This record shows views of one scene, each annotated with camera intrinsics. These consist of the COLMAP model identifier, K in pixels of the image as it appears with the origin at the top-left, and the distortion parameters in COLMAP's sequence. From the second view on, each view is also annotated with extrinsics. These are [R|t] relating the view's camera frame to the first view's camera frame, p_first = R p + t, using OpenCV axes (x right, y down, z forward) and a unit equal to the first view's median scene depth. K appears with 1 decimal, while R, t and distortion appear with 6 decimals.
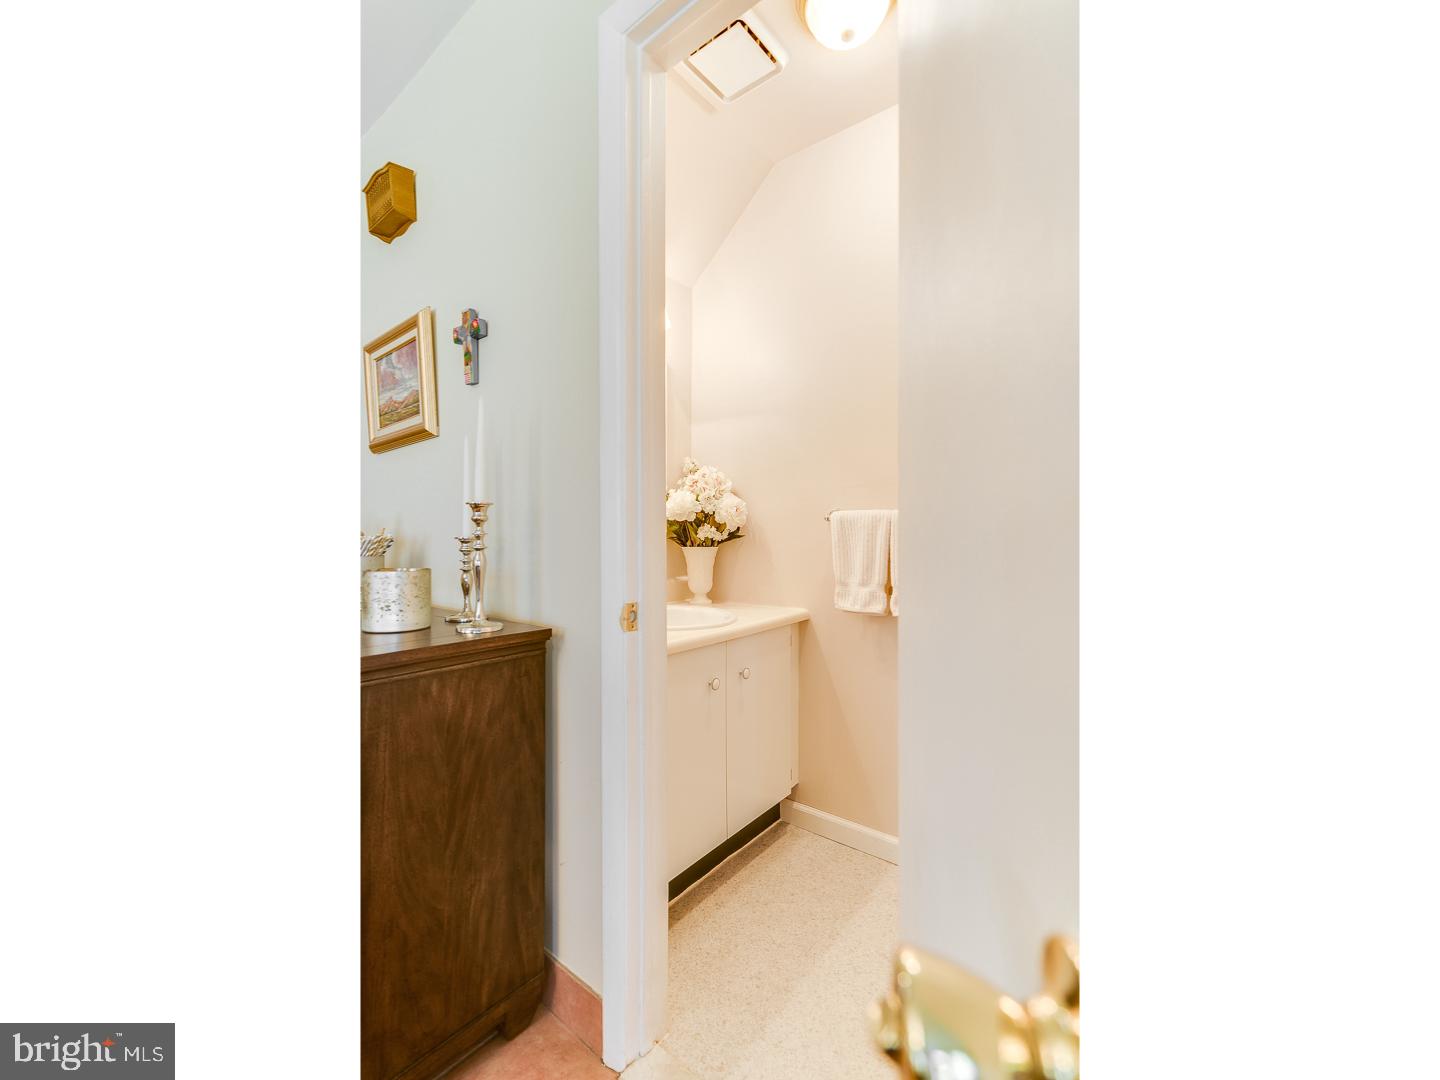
lens RADIAL K [[568.0, 0, 719.5], [0, 568.0, 535.9], [0, 0, 1]] dist [-0.000690, -0.000038]
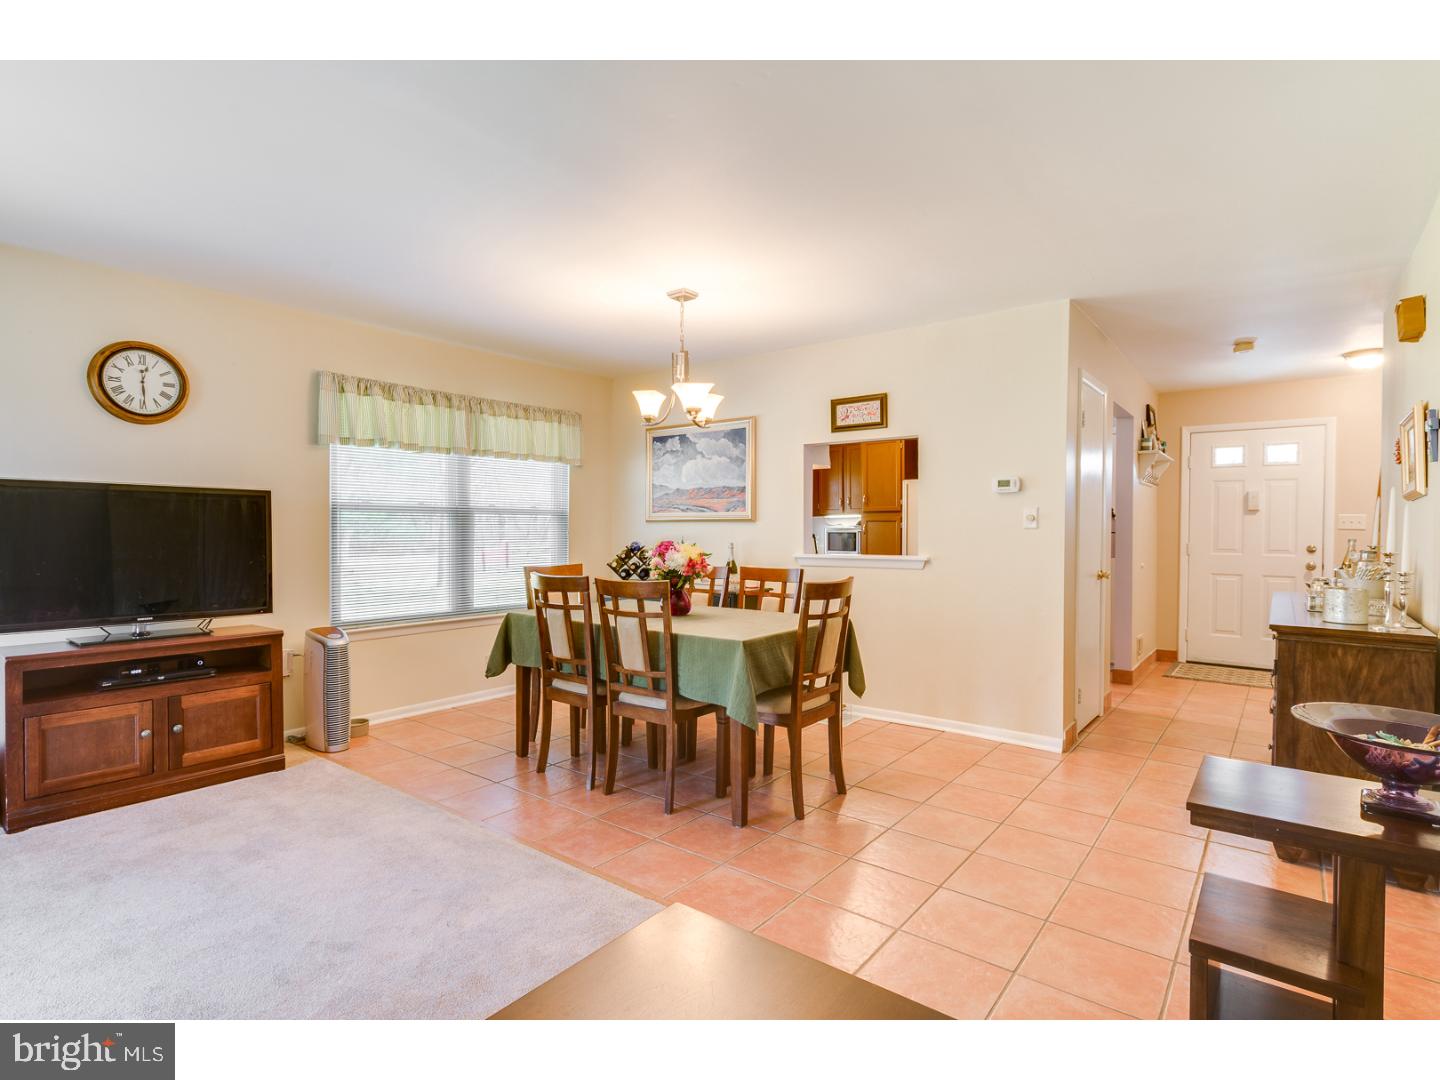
lens RADIAL K [[741.4, 0, 721.2], [0, 741.4, 537.8], [0, 0, 1]] dist [-0.001458, -0.000185]
pose [[0.011253, 0.016389, -0.999802, 1.688294], [-0.011402, 0.999803, 0.016261, -0.113714], [0.999872, 0.011216, 0.011437, -0.953641]]
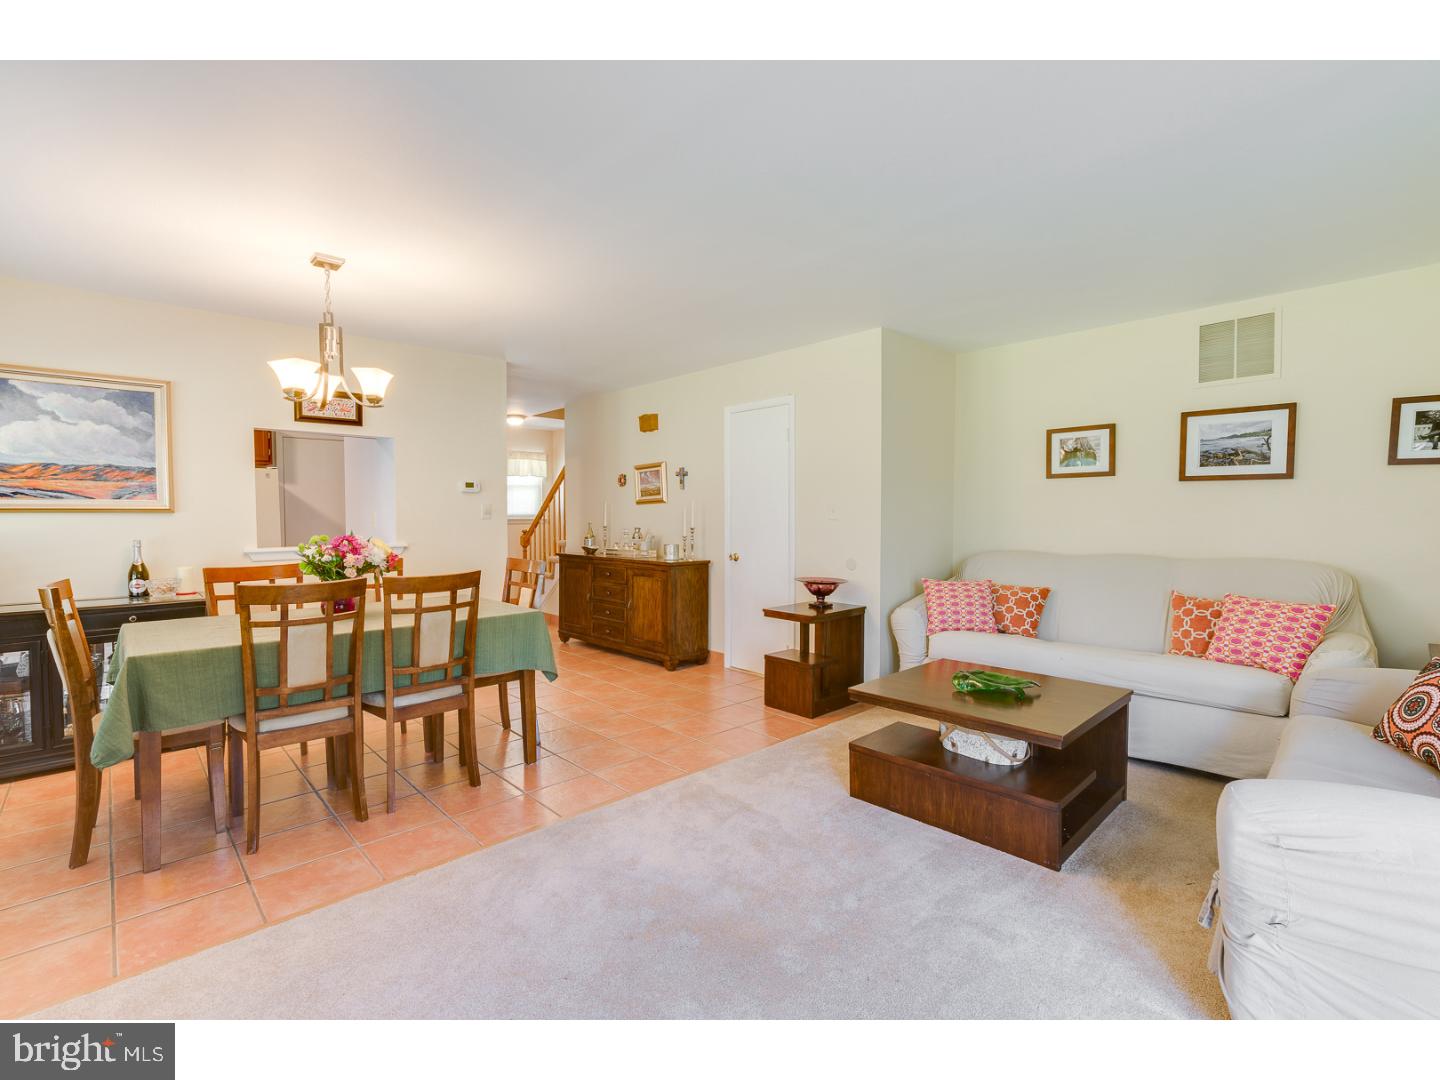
lens RADIAL K [[654.9, 0, 716.3], [0, 654.9, 535.6], [0, 0, 1]] dist [0.002243, 0.000351]
pose [[0.992298, 0.006245, -0.123715, 0.292942], [-0.003154, 0.999678, 0.025164, -0.117693], [0.123832, -0.024580, 0.991999, -3.449413]]
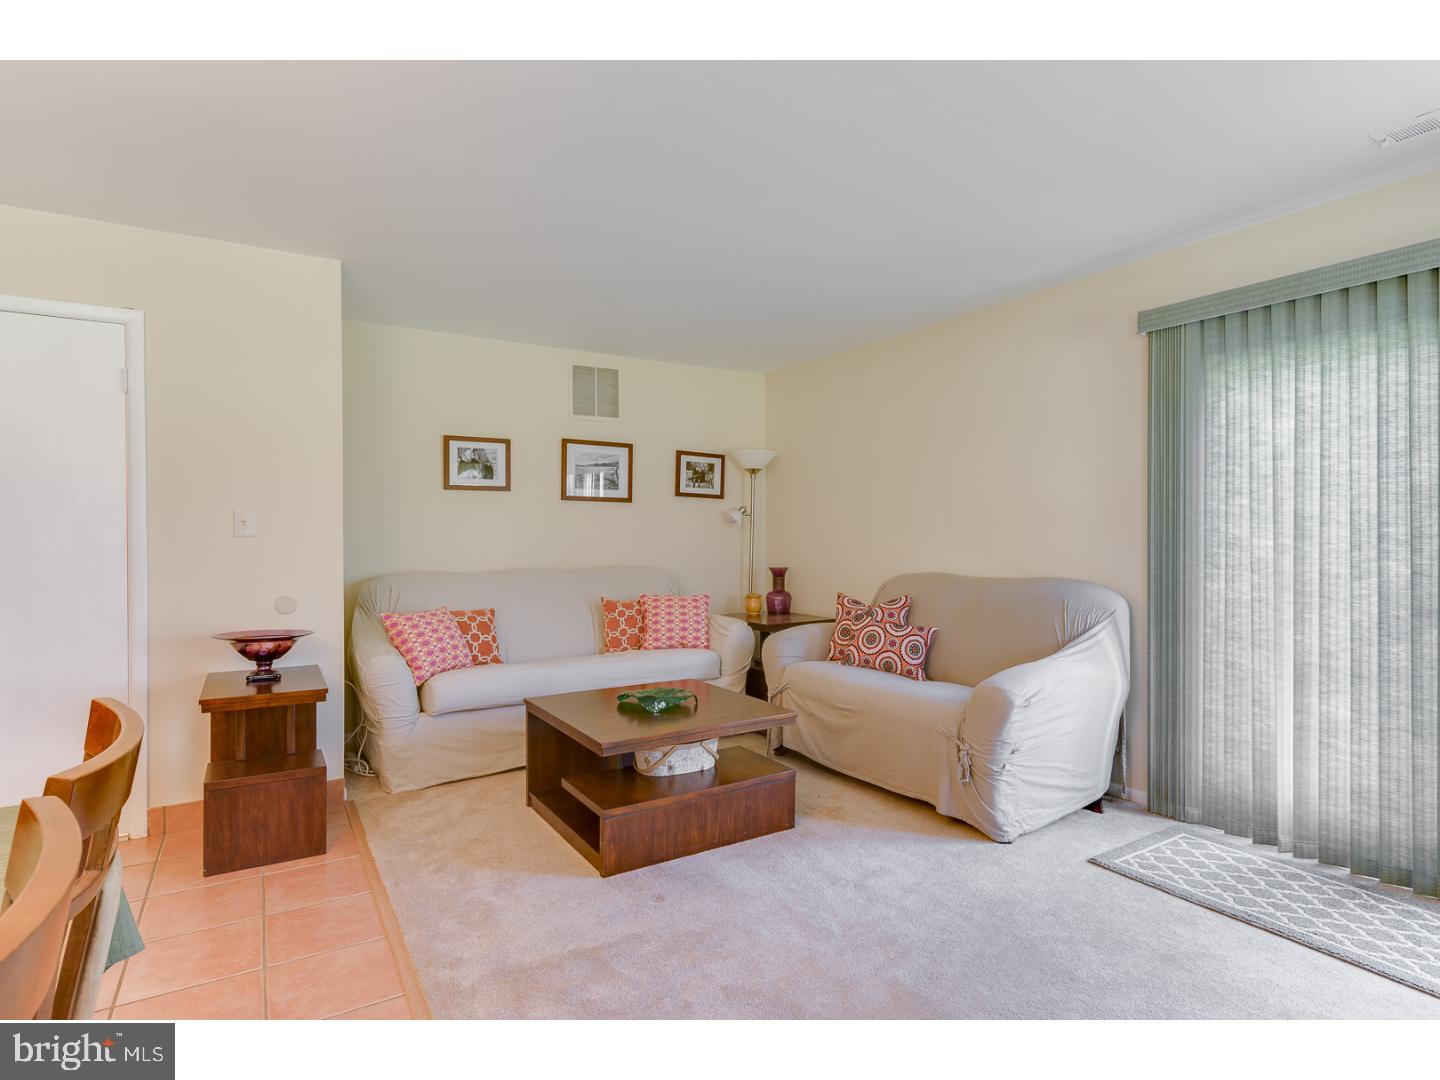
lens RADIAL K [[757.5, 0, 710.8], [0, 757.5, 541.1], [0, 0, 1]] dist [-0.001954, -0.000314]
pose [[0.327853, -0.006943, 0.944703, -1.478365], [0.004819, 0.999972, 0.005677, -0.106646], [-0.944716, 0.002692, 0.327878, -2.082517]]
